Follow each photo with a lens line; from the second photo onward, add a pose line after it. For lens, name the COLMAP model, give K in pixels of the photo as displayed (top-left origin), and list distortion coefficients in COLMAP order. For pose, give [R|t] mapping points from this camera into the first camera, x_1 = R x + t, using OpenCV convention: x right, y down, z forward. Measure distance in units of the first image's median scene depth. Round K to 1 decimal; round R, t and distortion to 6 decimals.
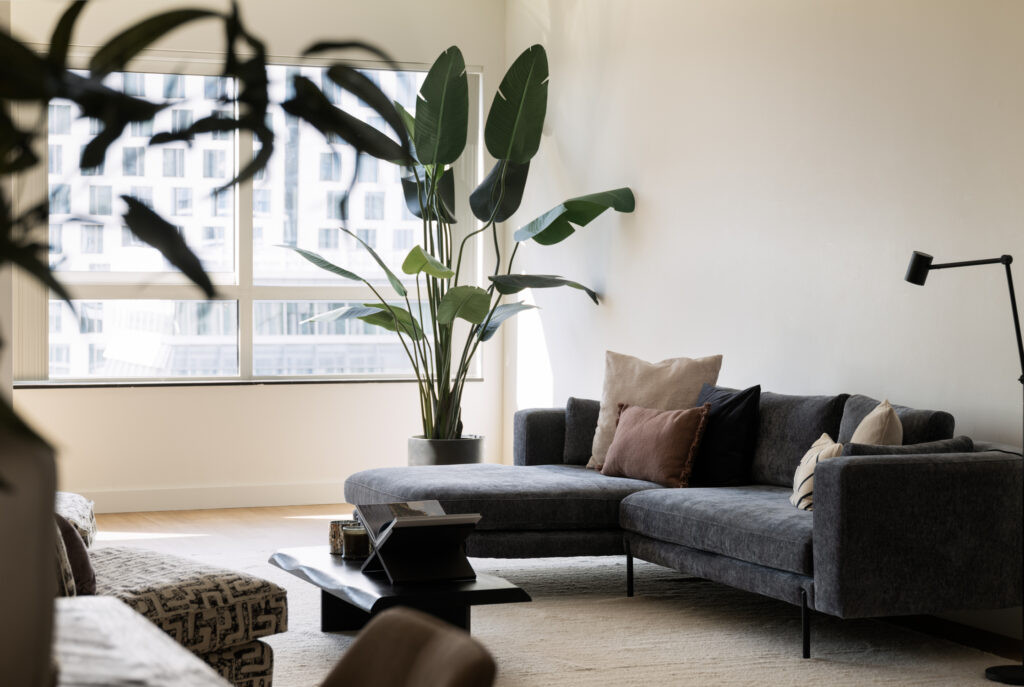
lens RADIAL K [[2033.7, 0, 512.0], [0, 2033.7, 339.2], [0, 0, 1]] dist [0.089037, 0.000000]
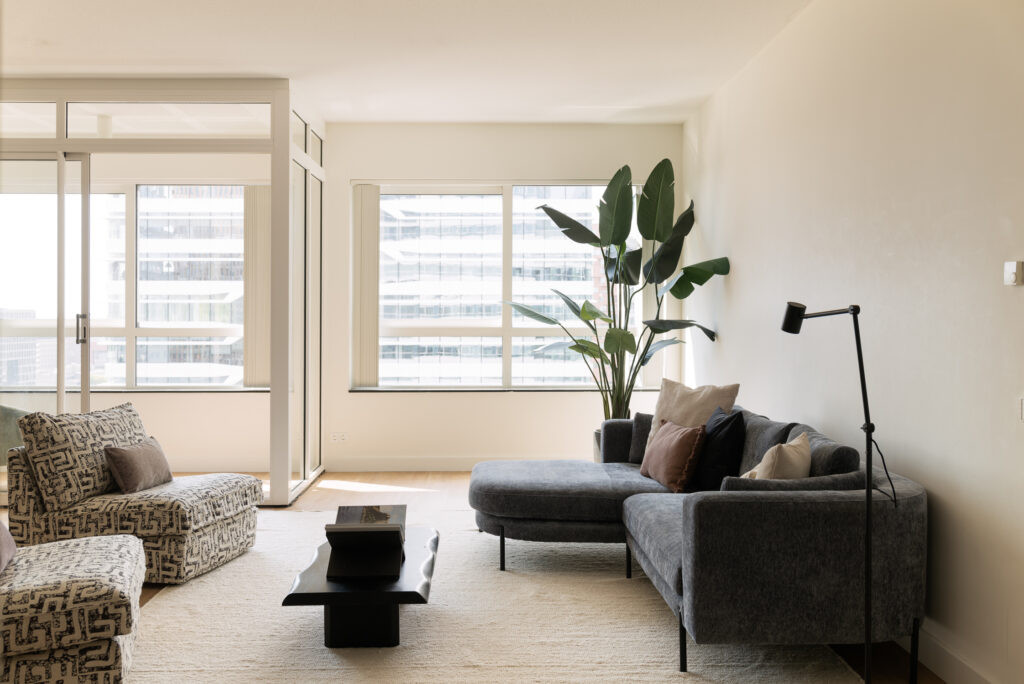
lens RADIAL K [[1038.2, 0, 503.6], [0, 1038.2, 317.0], [0, 0, 1]] dist [-0.007457, 0.000000]
pose [[0.933714, -0.005332, -0.357980, 0.217382], [-0.005593, 0.999550, -0.029477, -0.015542], [0.357976, 0.029526, 0.933264, 0.370692]]
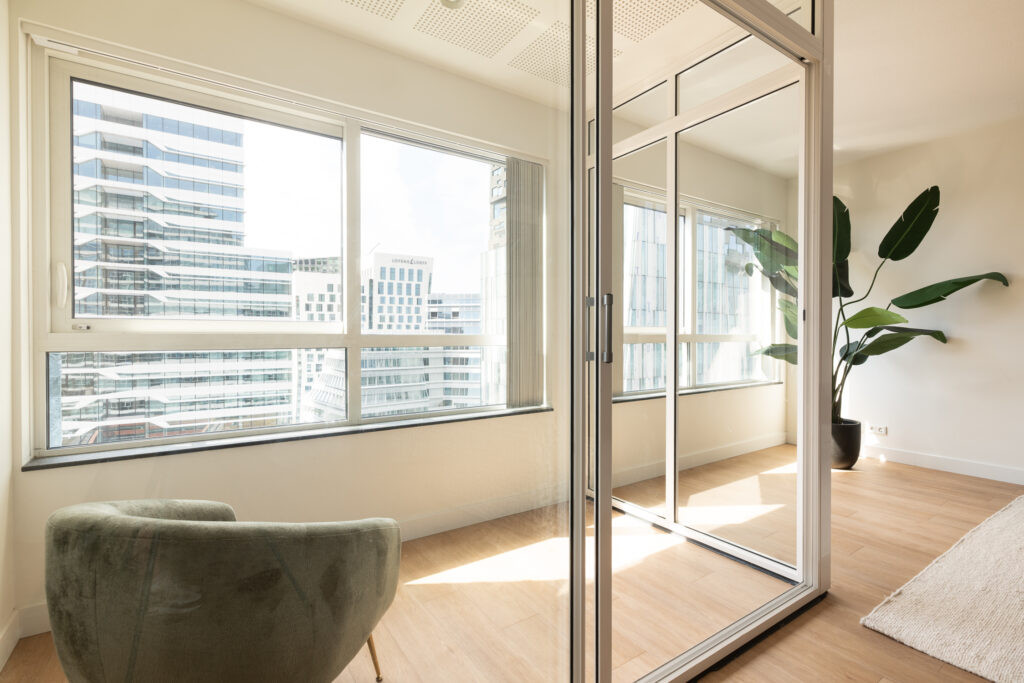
lens RADIAL K [[469.0, 0, 518.9], [0, 469.0, 338.8], [0, 0, 1]] dist [0.000847, -0.000851]
pose [[0.978583, -0.009772, 0.205619, -0.518290], [0.014443, 0.999670, -0.021225, -0.023099], [-0.205344, 0.023740, 0.978402, 0.909017]]
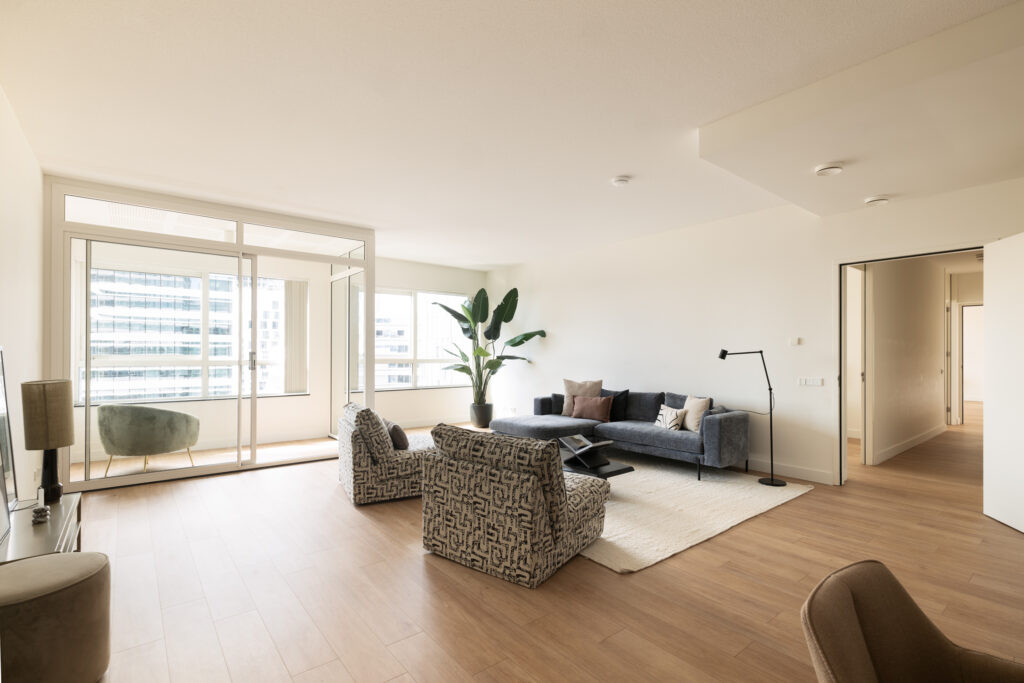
lens RADIAL K [[469.0, 0, 509.0], [0, 469.0, 352.6], [0, 0, 1]] dist [0.000847, -0.000851]
pose [[0.960126, -0.003621, 0.279543, -0.283761], [0.012582, 0.999463, -0.030268, -0.017116], [-0.279283, 0.032579, 0.959656, 0.332094]]
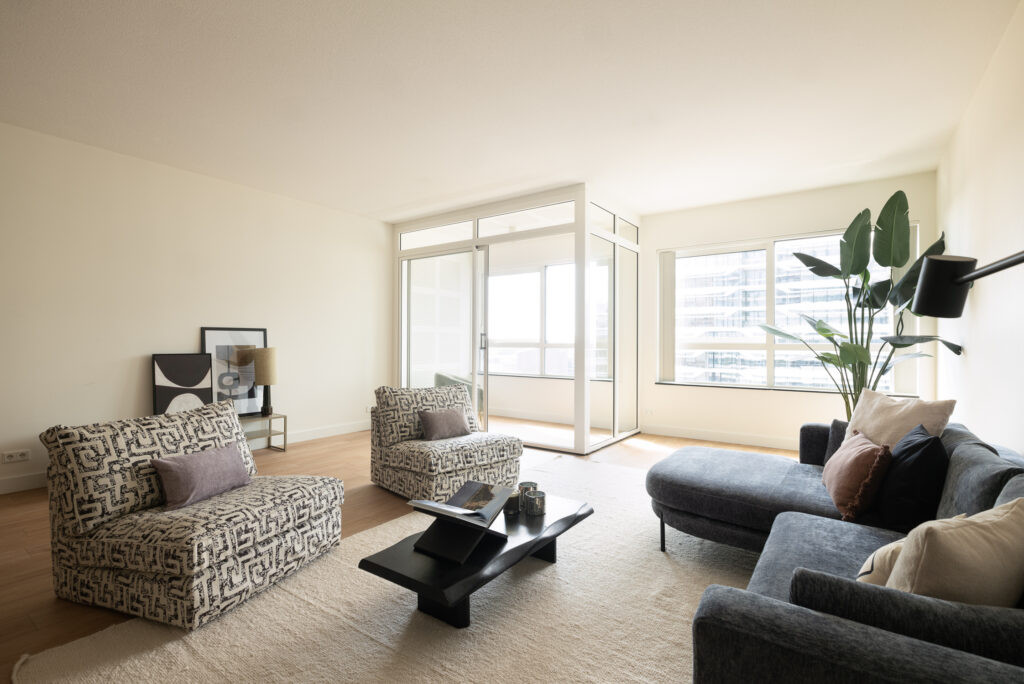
lens RADIAL K [[469.0, 0, 516.7], [0, 469.0, 337.9], [0, 0, 1]] dist [0.000847, -0.000851]
pose [[0.541573, -0.012994, -0.840553, 0.207061], [-0.027545, 0.999069, -0.033192, -0.012092], [0.840202, 0.041129, 0.540711, 0.721970]]
